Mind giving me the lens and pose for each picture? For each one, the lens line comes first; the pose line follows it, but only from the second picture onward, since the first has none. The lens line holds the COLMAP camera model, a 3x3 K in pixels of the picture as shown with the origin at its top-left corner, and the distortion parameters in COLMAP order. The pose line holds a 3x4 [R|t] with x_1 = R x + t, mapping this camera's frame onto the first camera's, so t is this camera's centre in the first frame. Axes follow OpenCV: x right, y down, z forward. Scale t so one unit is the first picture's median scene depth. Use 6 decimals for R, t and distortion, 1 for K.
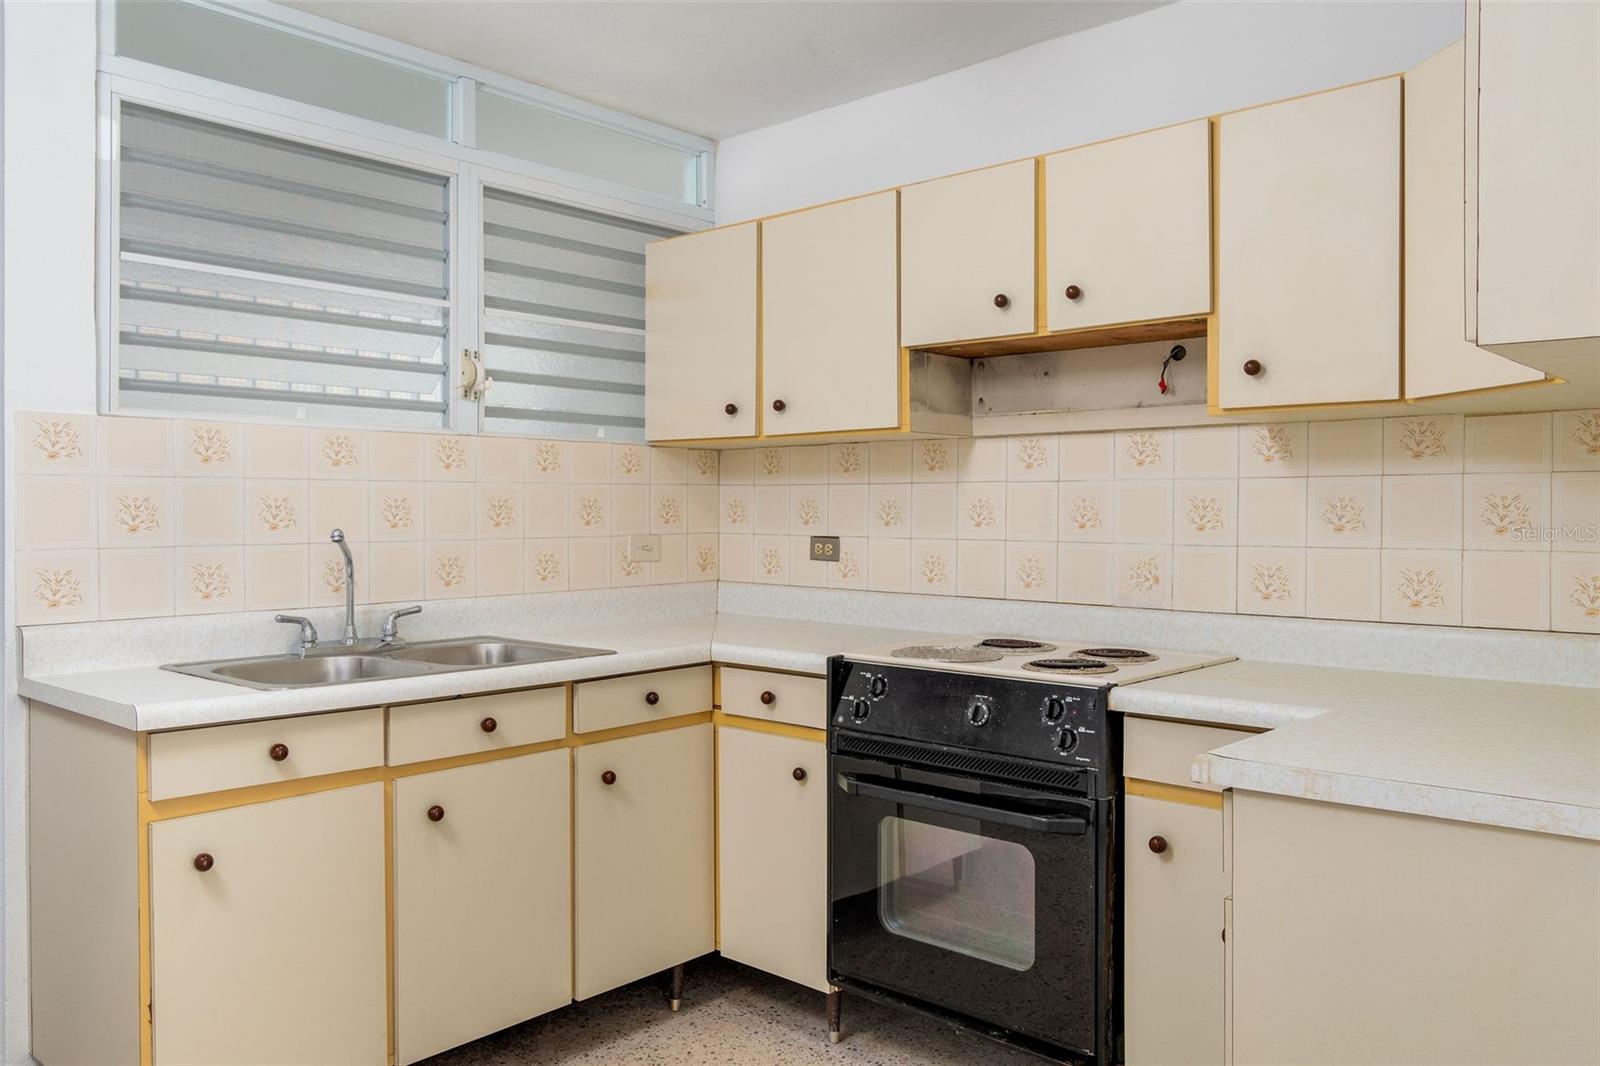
lens RADIAL K [[1229.2, 0, 796.8], [0, 1229.2, 530.4], [0, 0, 1]] dist [0.001628, 0.001167]
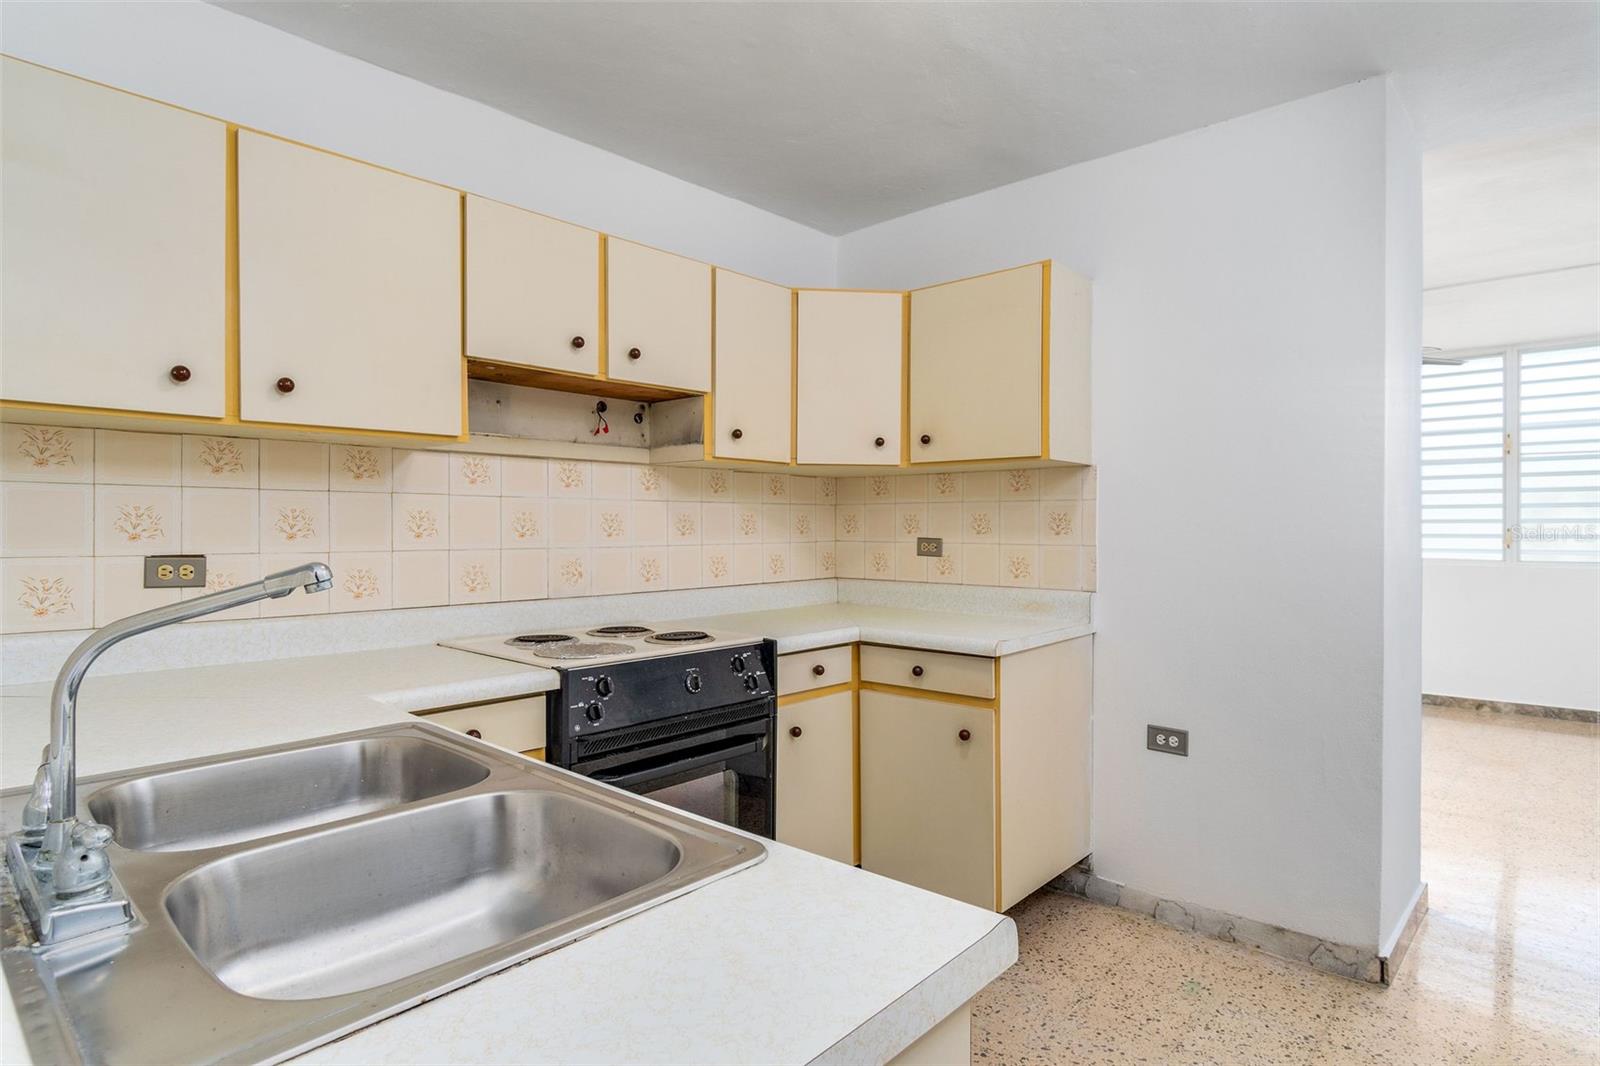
lens RADIAL K [[848.1, 0, 807.9], [0, 848.1, 527.9], [0, 0, 1]] dist [0.003347, -0.000762]
pose [[-0.006248, -0.003701, 0.999974, -0.610515], [0.015870, 0.999867, 0.003800, -0.009512], [-0.999855, 0.015893, -0.006188, 0.750726]]
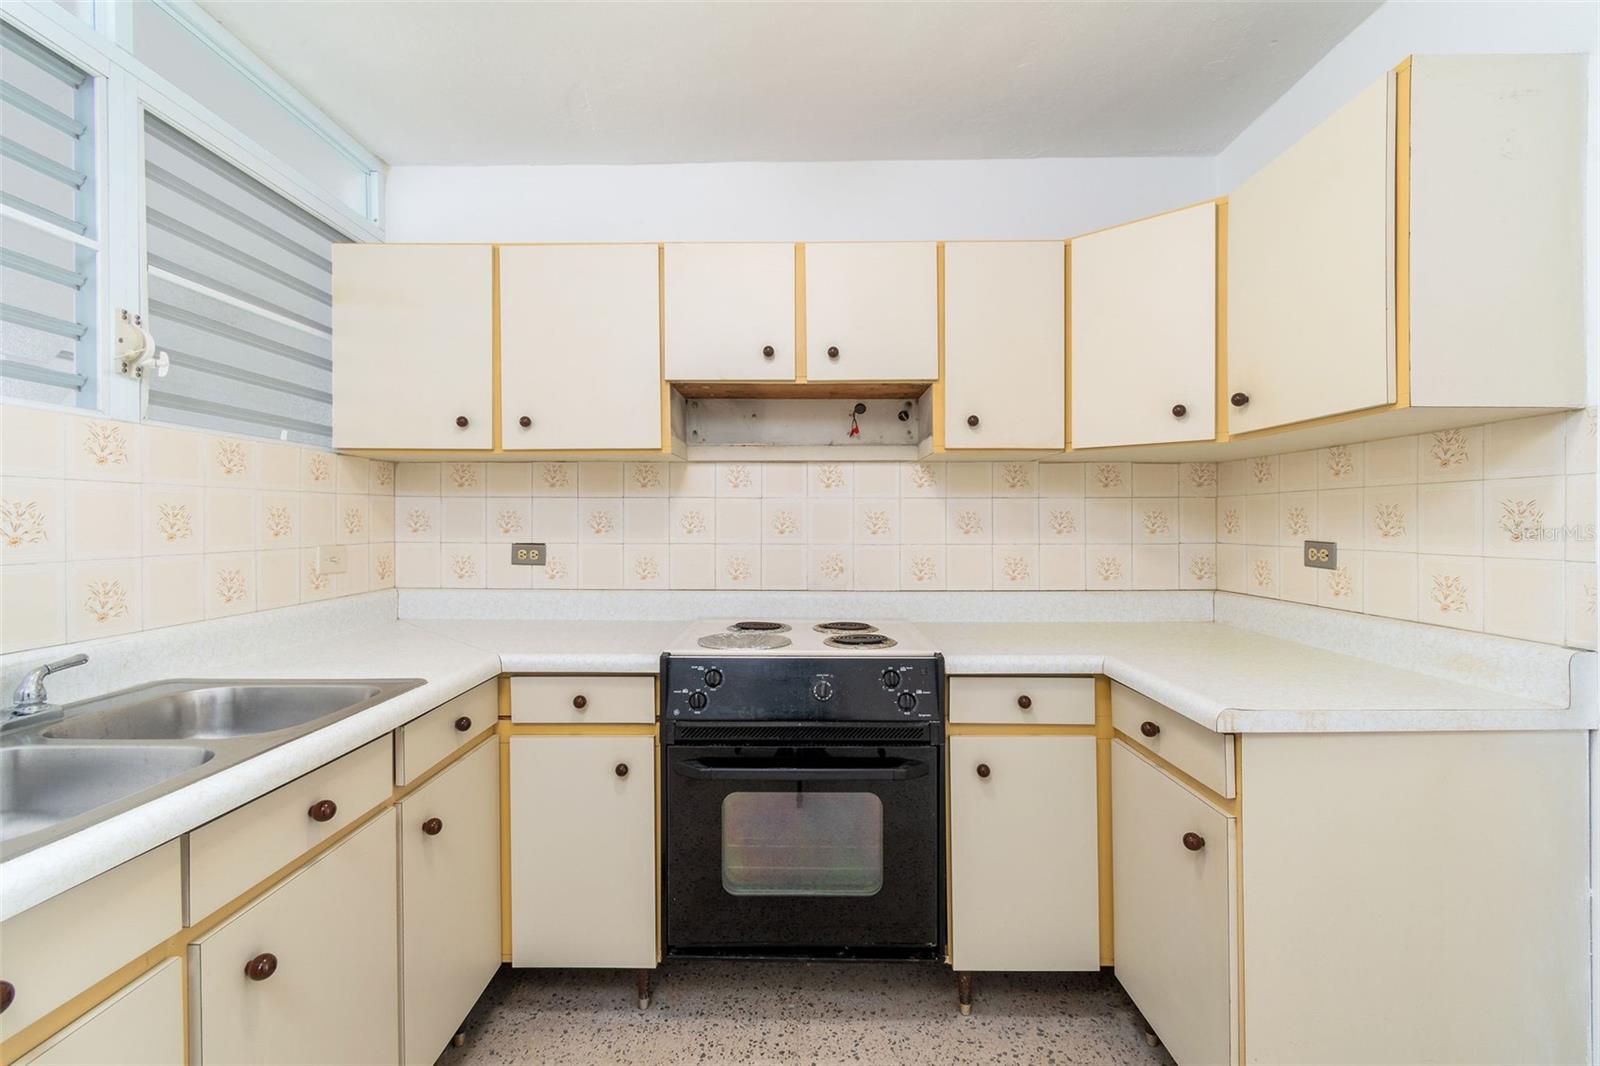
lens RADIAL K [[709.5, 0, 800.1], [0, 709.5, 528.7], [0, 0, 1]] dist [0.000759, 0.000023]
pose [[0.743052, -0.006544, 0.669202, -0.278008], [0.011630, 0.999927, -0.003135, -0.004556], [-0.669133, 0.010112, 0.743074, 0.425517]]
